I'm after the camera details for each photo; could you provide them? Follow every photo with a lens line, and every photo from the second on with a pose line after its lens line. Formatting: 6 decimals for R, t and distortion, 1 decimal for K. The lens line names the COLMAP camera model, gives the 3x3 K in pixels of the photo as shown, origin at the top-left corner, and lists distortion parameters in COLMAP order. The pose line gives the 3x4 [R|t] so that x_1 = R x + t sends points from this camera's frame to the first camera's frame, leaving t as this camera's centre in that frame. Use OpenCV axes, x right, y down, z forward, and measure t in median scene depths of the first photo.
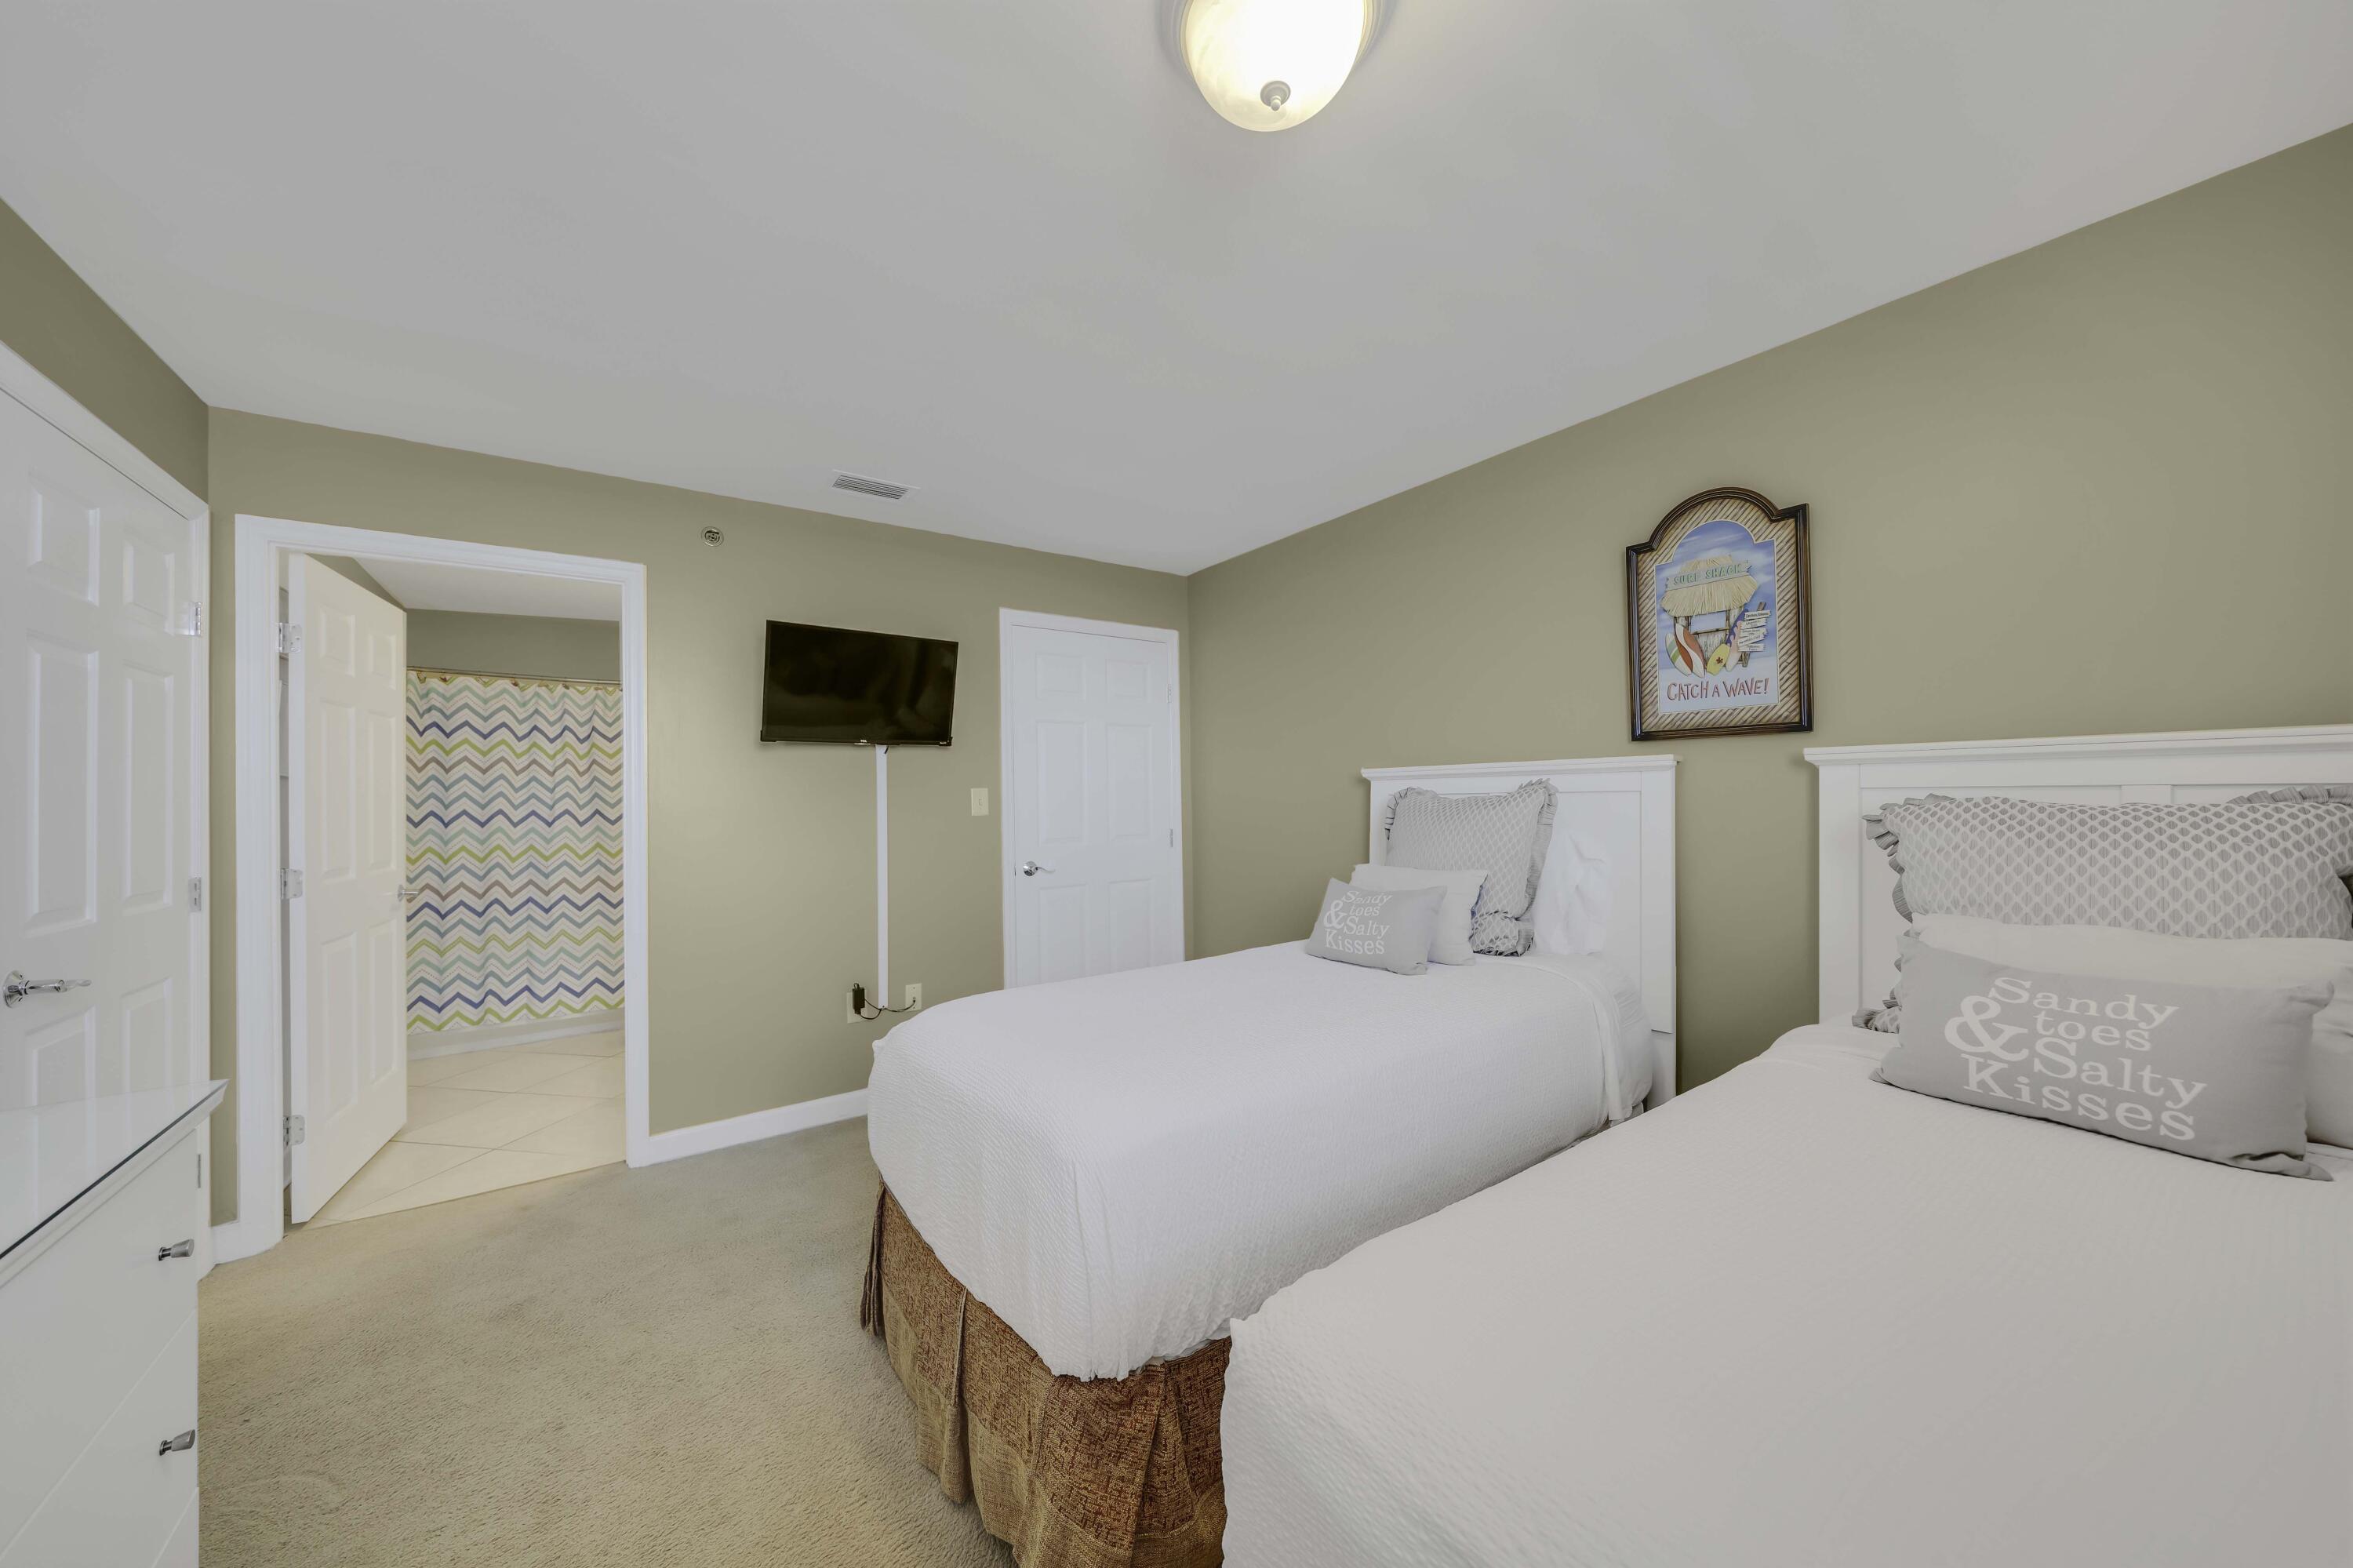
lens RADIAL K [[814.2, 0, 1165.0], [0, 814.2, 783.7], [0, 0, 1]] dist [-0.001528, -0.000037]
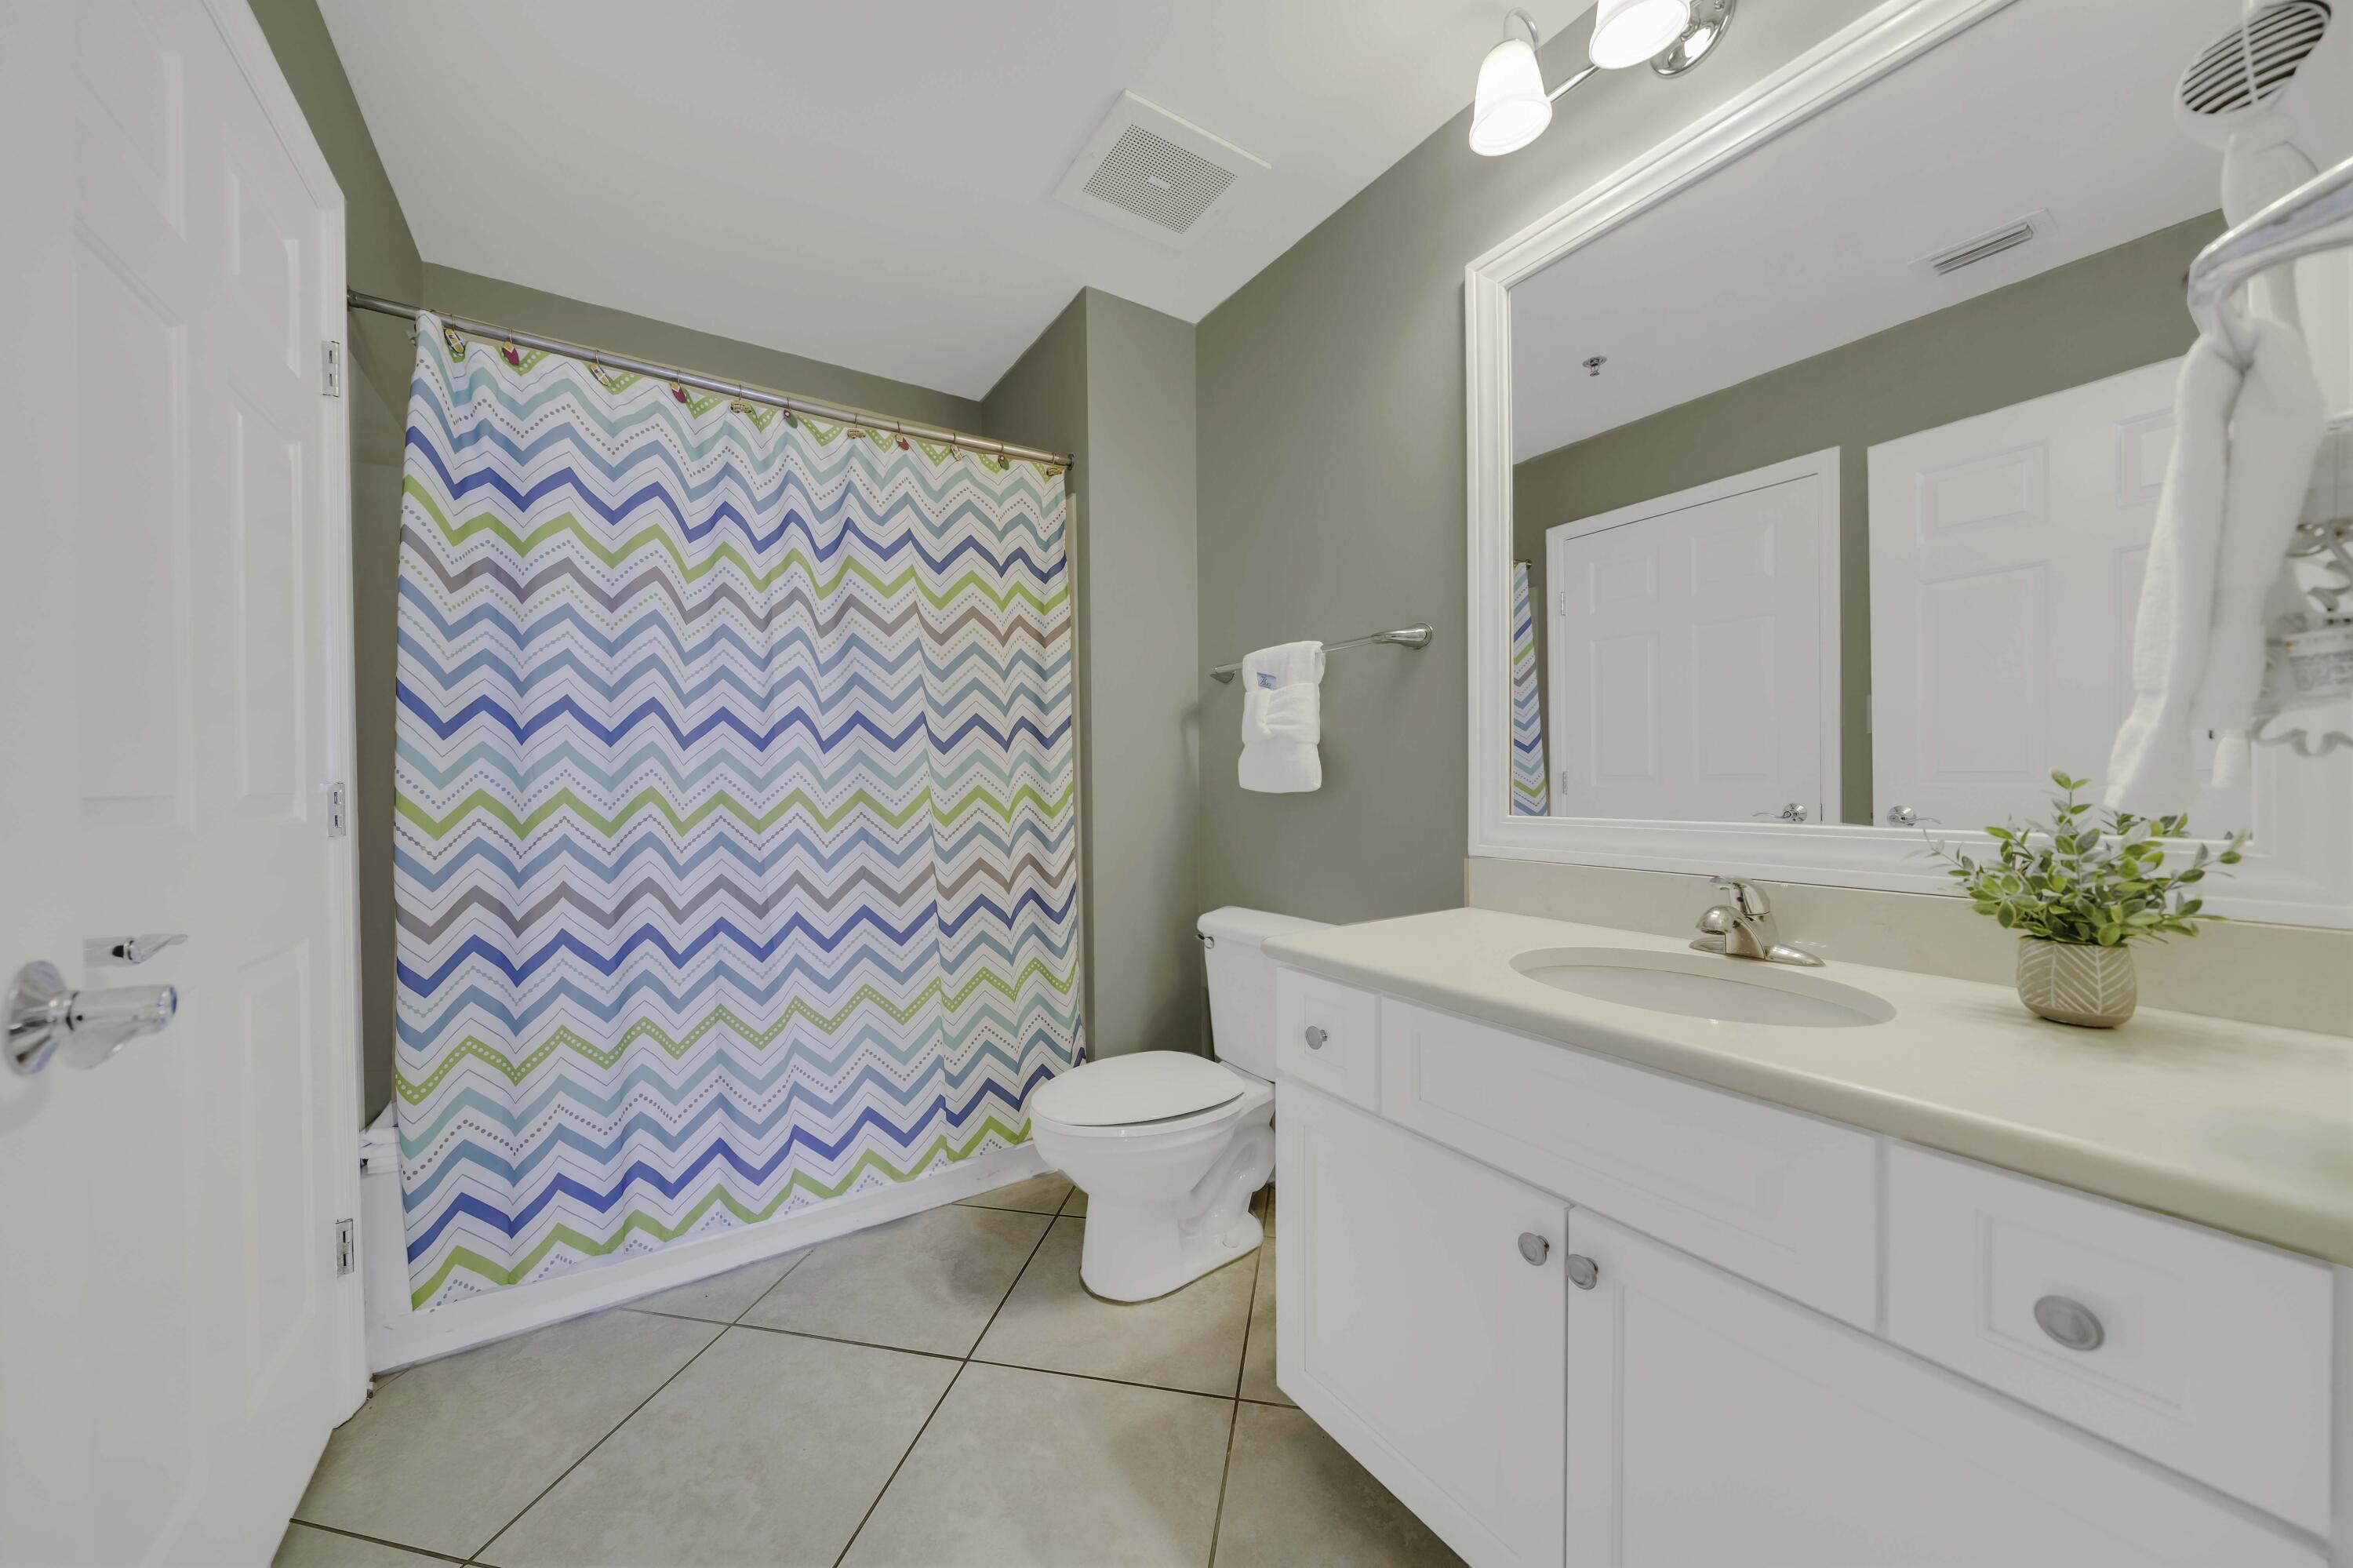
lens RADIAL K [[814.2, 0, 1165.0], [0, 814.2, 783.7], [0, 0, 1]] dist [-0.001528, -0.000037]
pose [[0.999557, 0.002522, -0.029669, -0.553284], [-0.002009, 0.999848, 0.017301, 0.064621], [0.029708, -0.017234, 0.999410, 0.607707]]
